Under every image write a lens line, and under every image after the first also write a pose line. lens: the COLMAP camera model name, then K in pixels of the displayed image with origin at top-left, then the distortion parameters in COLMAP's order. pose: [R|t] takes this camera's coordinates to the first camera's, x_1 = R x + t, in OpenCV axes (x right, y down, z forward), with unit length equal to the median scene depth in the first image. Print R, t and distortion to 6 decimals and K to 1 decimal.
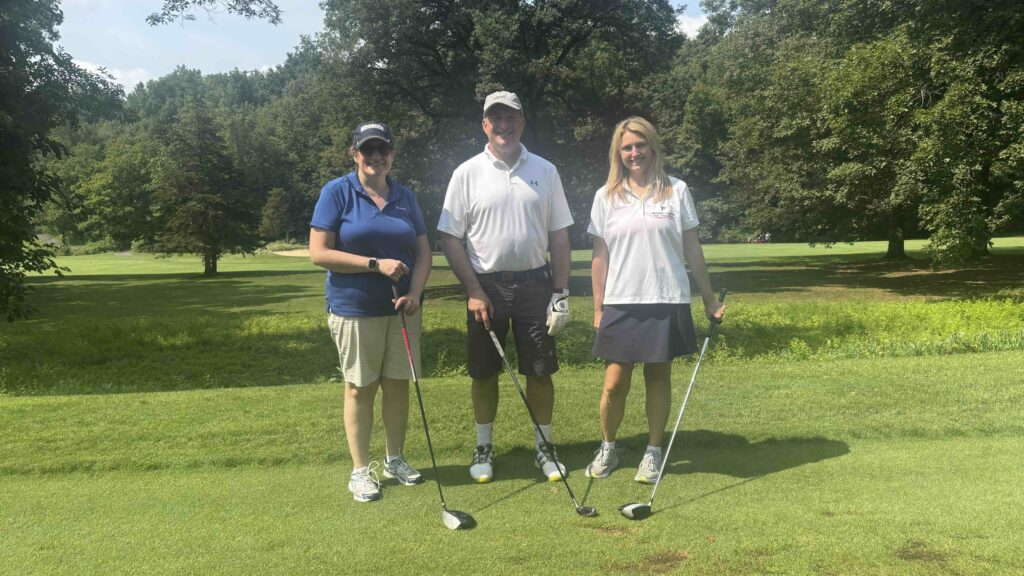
lens RADIAL K [[768.7, 0, 512.0], [0, 768.7, 288.0], [0, 0, 1]] dist [0.026662, -0.027215]
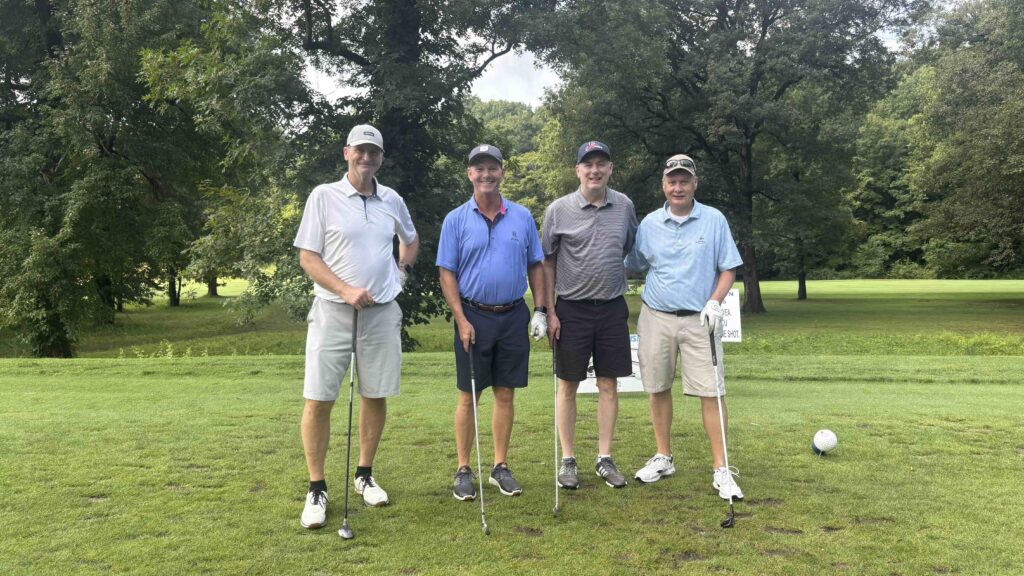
lens RADIAL K [[764.3, 0, 512.0], [0, 764.3, 288.0], [0, 0, 1]] dist [0.027277, -0.006712]
pose [[0.986225, 0.020563, -0.164124, -0.092895], [-0.027028, 0.998940, -0.037258, 0.006713], [0.163184, 0.041181, 0.985736, -0.070042]]
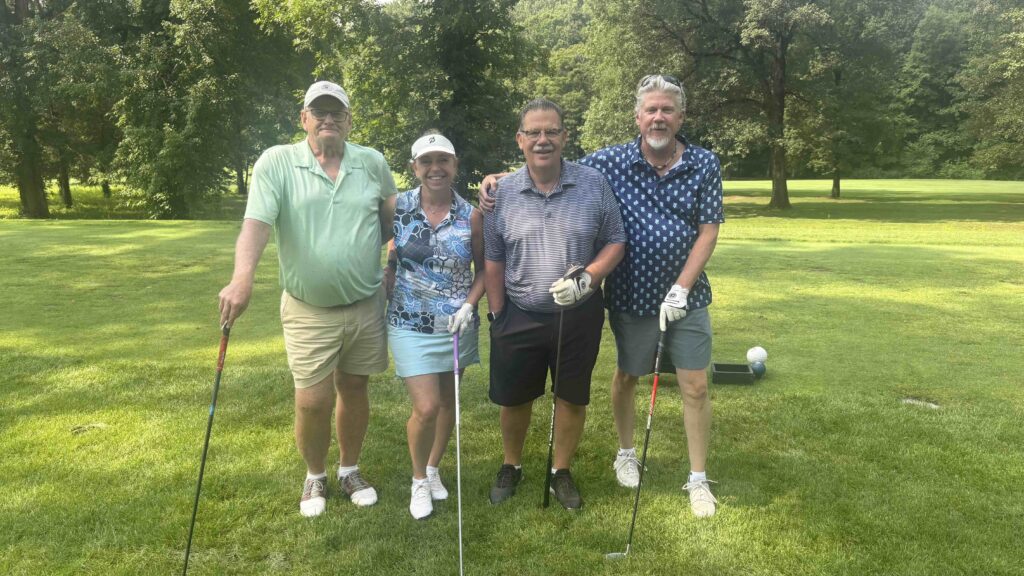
lens RADIAL K [[768.7, 0, 512.0], [0, 768.7, 288.0], [0, 0, 1]] dist [0.026662, -0.027215]
pose [[0.973846, 0.064401, -0.217892, -0.071116], [-0.043521, 0.994104, 0.099312, 0.012401], [0.223003, -0.087232, 0.970907, -0.153399]]
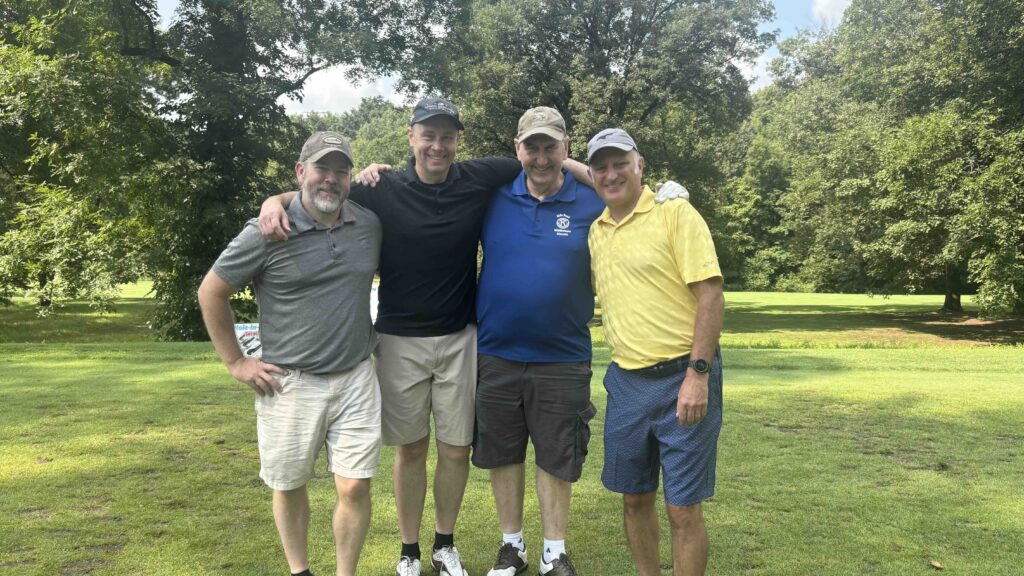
lens RADIAL K [[768.7, 0, 512.0], [0, 768.7, 288.0], [0, 0, 1]] dist [0.026662, -0.027215]
pose [[0.997370, 0.035793, -0.063030, -0.037502], [-0.039122, 0.997860, -0.052396, 0.010417], [0.061020, 0.054724, 0.996635, -0.094692]]
